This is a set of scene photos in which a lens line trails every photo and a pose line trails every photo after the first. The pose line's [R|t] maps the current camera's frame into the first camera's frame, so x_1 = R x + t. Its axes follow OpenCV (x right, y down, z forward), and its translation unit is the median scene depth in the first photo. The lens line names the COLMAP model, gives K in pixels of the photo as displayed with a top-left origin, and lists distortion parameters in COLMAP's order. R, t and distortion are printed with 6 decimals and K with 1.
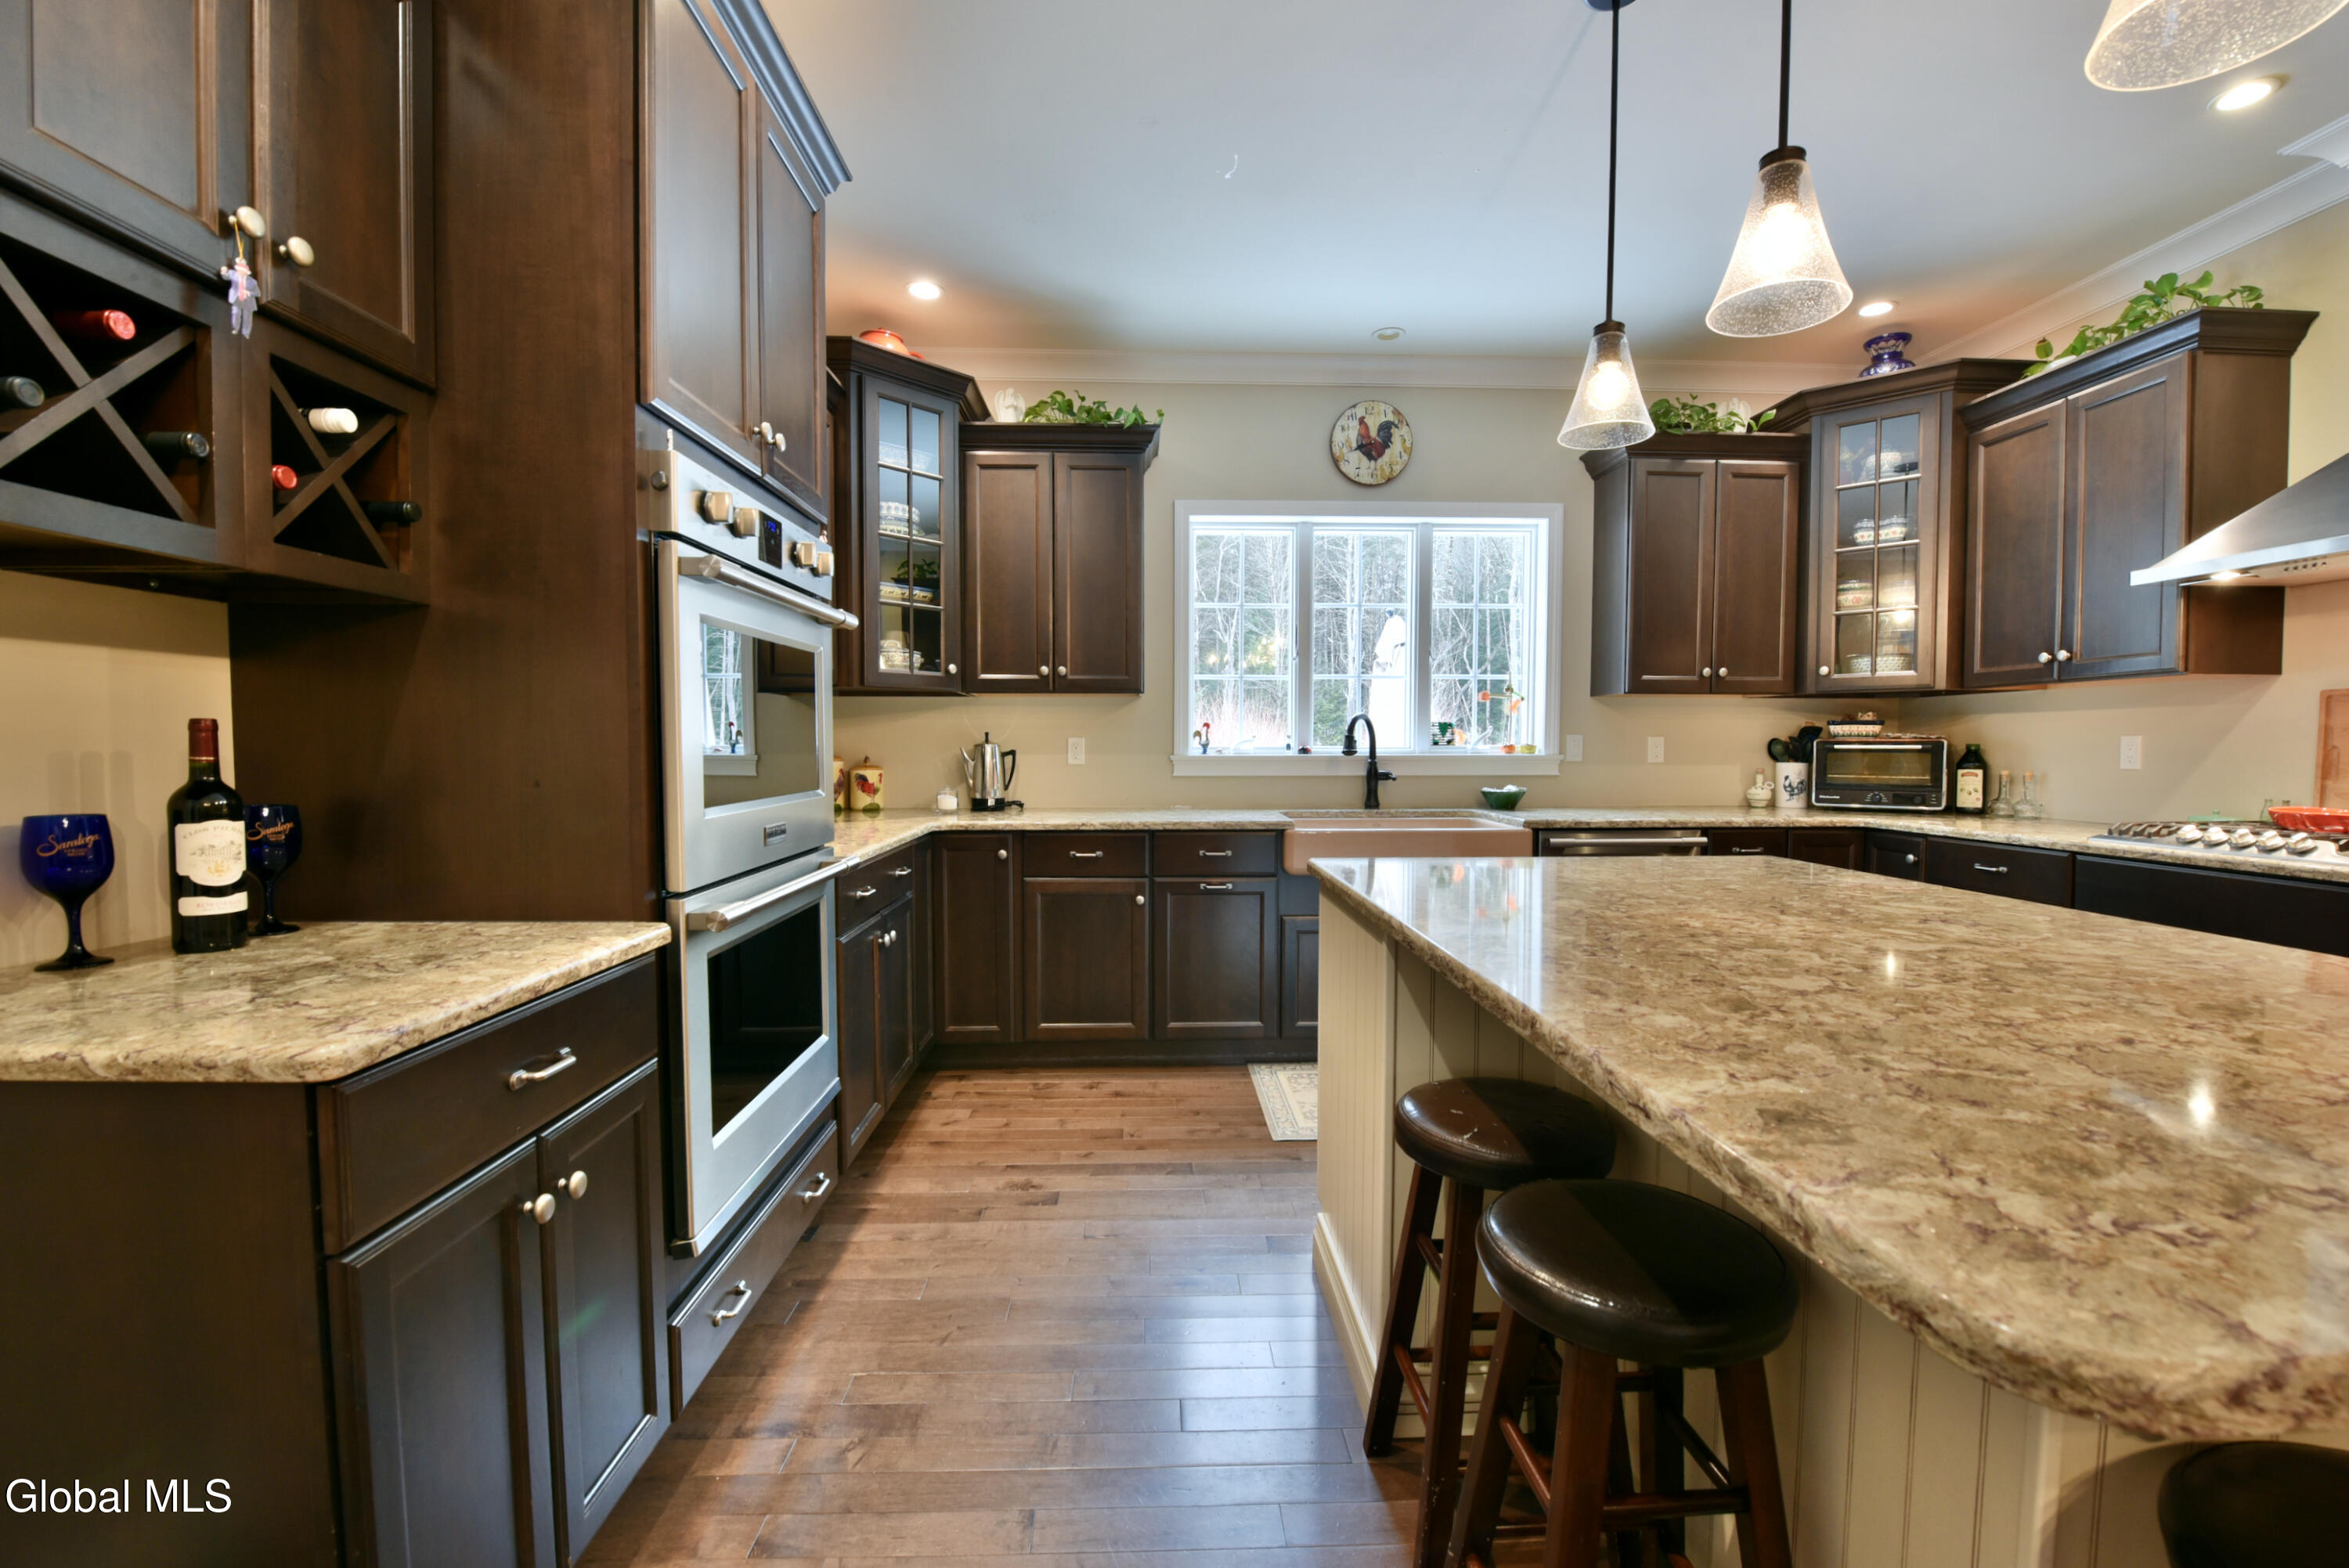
lens RADIAL K [[974.3, 0, 1177.3], [0, 974.3, 785.4], [0, 0, 1]] dist [-0.012487, -0.004597]
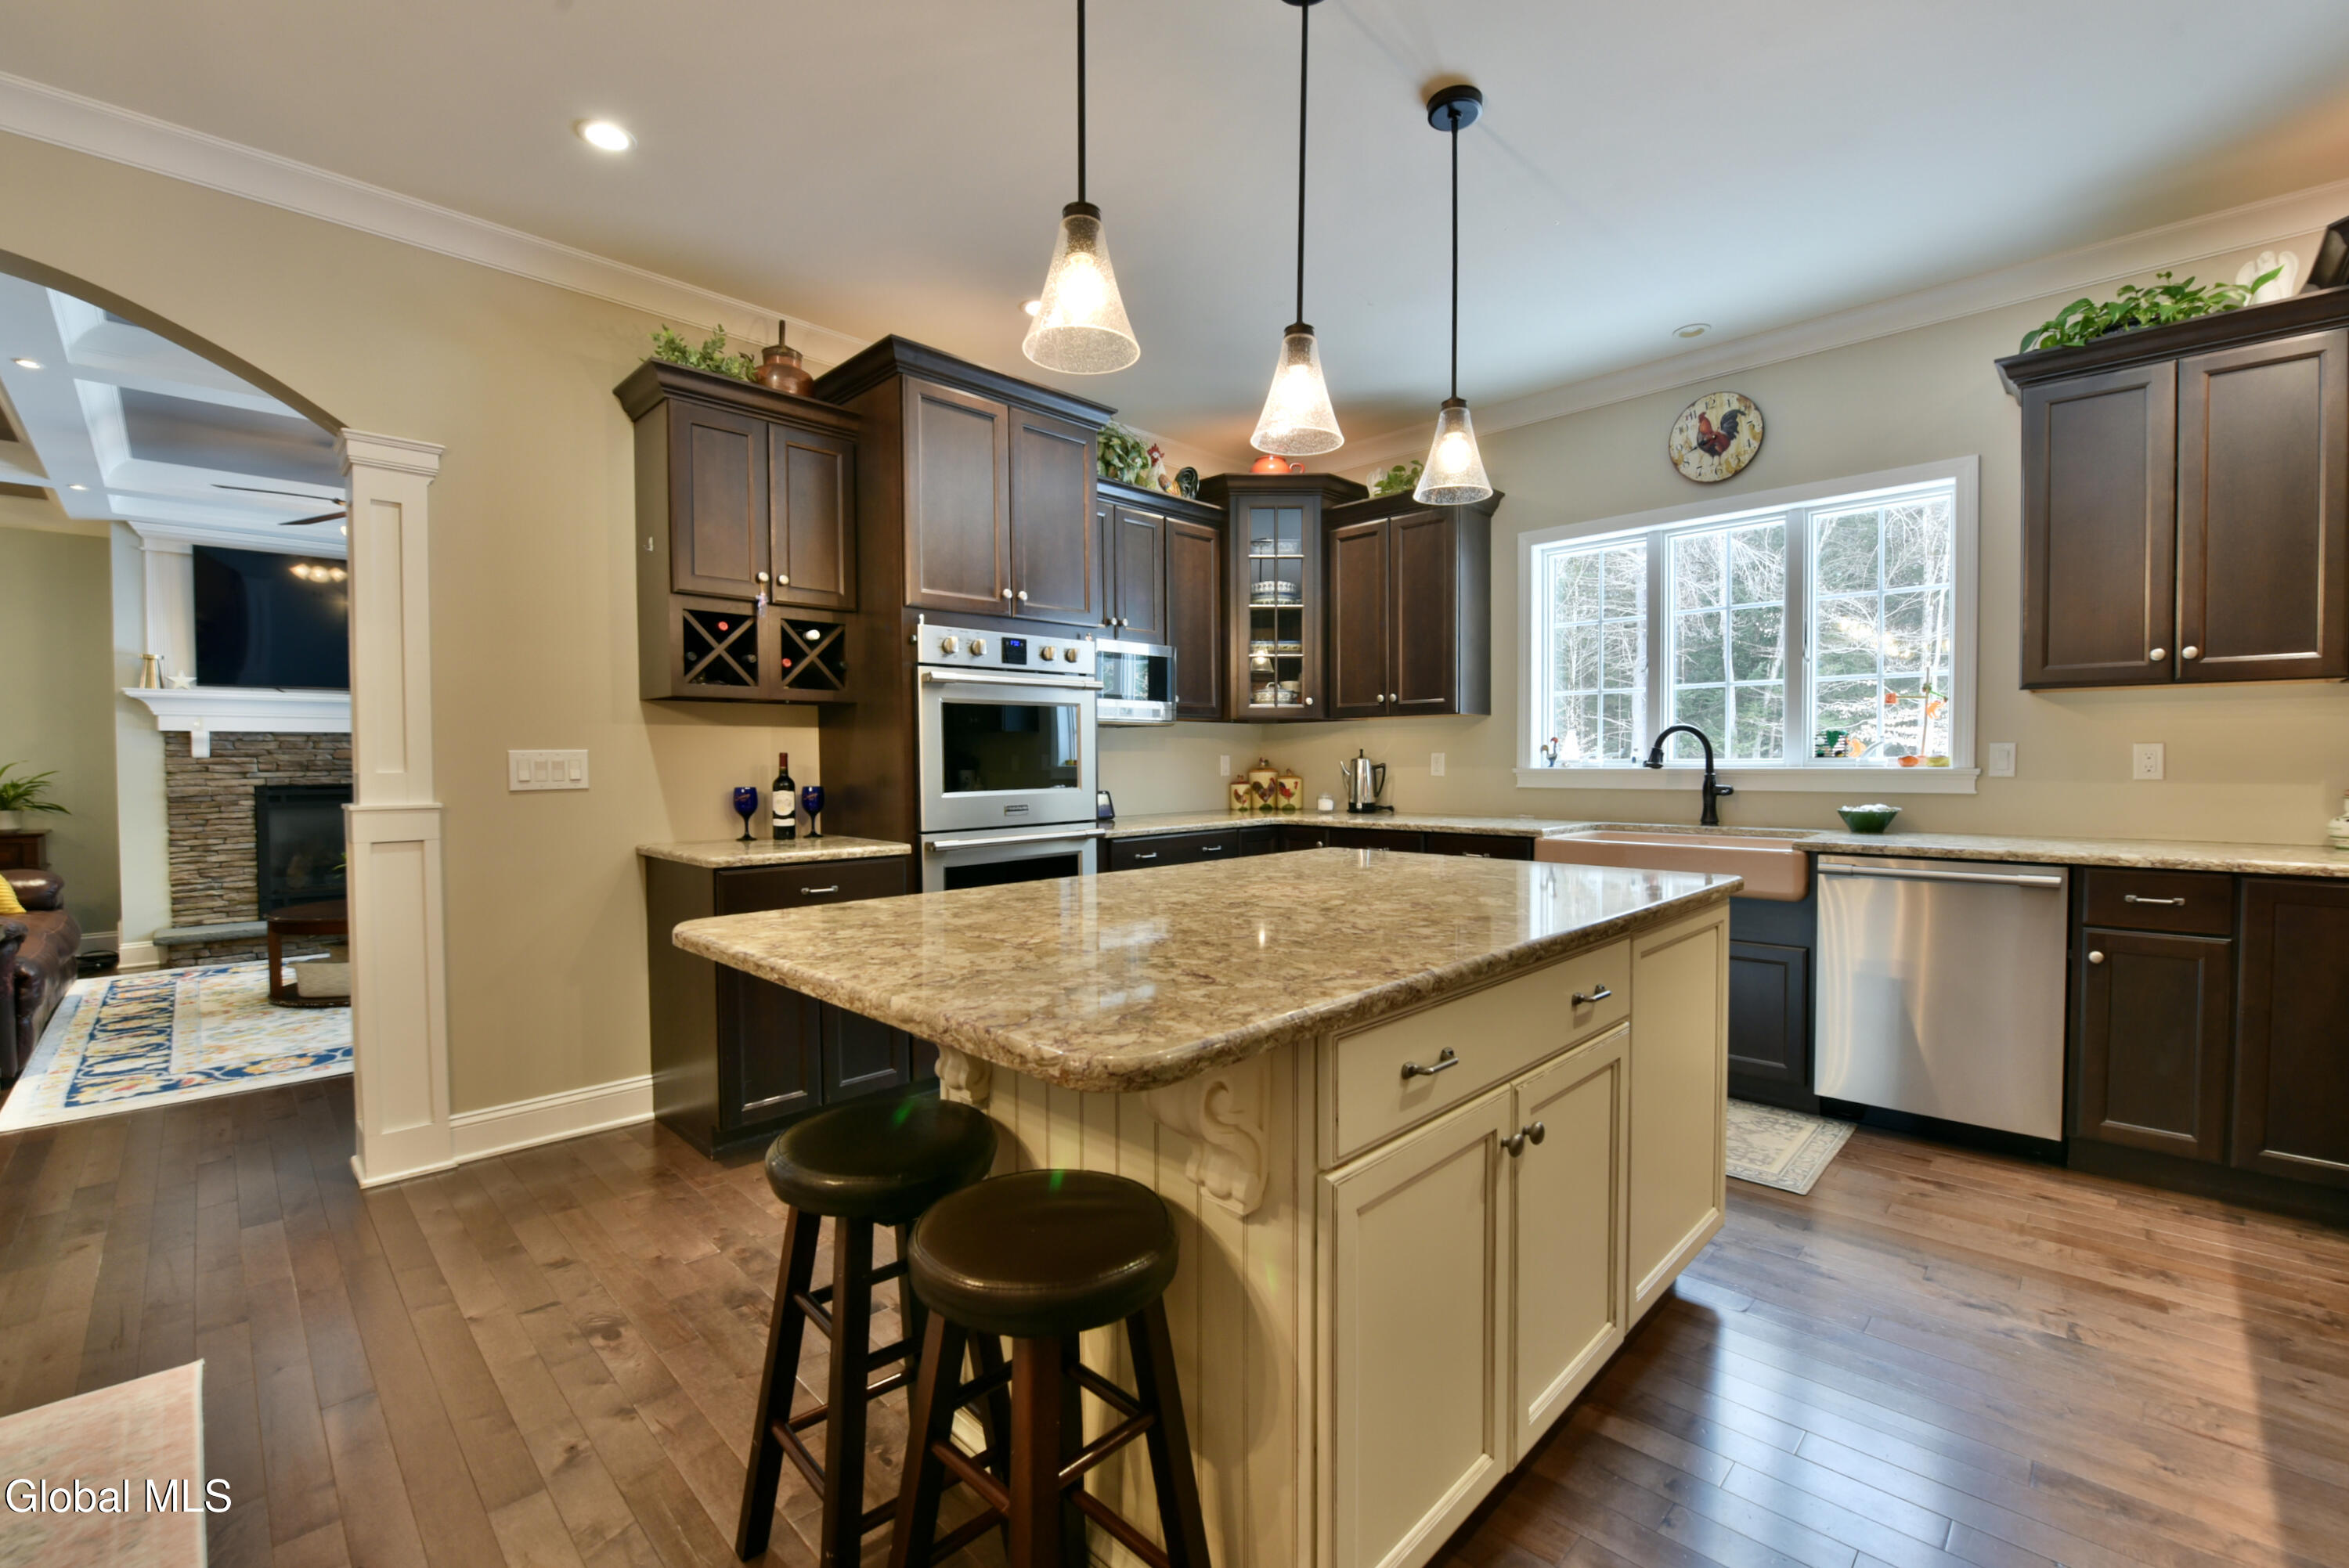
lens RADIAL K [[978.6, 0, 1177.8], [0, 978.6, 787.4], [0, 0, 1]] dist [-0.008264, -0.005645]
pose [[0.686131, 0.015667, -0.727309, 0.593528], [-0.024104, 0.999709, -0.001205, 0.001293], [0.727079, 0.018358, 0.686309, -0.024820]]
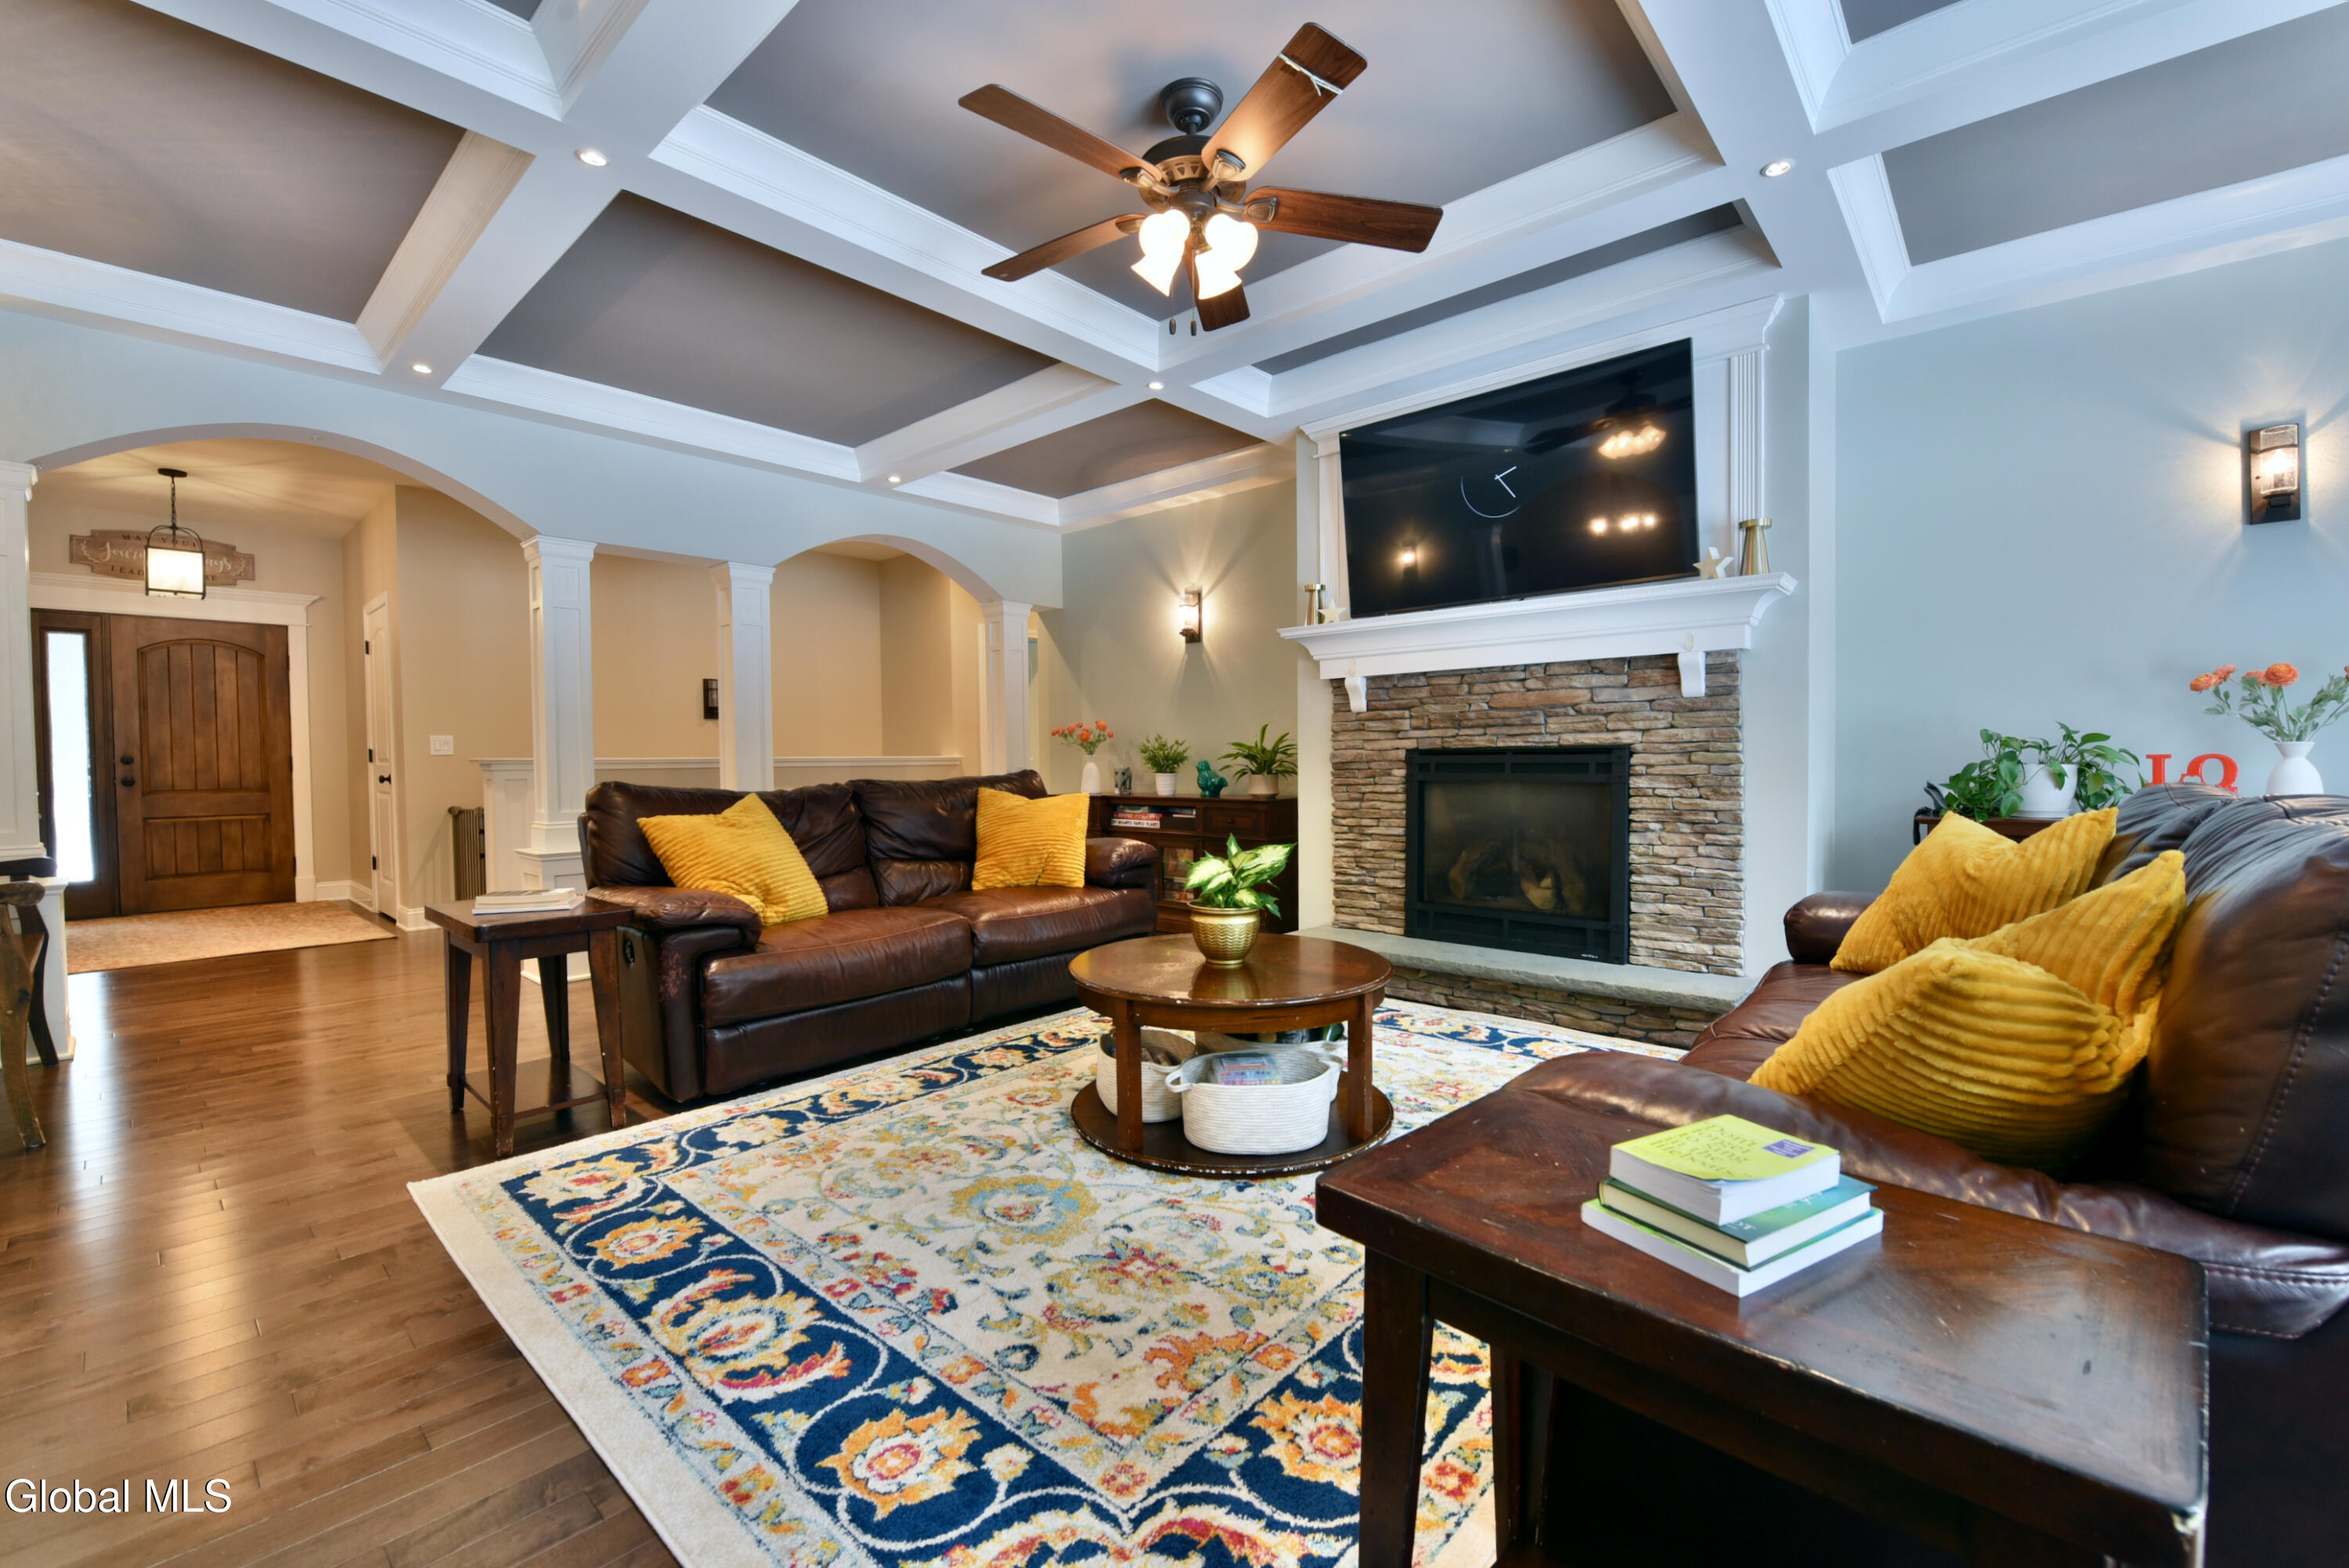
lens RADIAL K [[974.3, 0, 1177.3], [0, 974.3, 785.4], [0, 0, 1]] dist [-0.012487, -0.004597]
pose [[-0.691529, 0.026732, -0.721854, -0.632583], [-0.019608, 0.998252, 0.055752, 0.018012], [0.722083, 0.052708, -0.689796, 0.590474]]
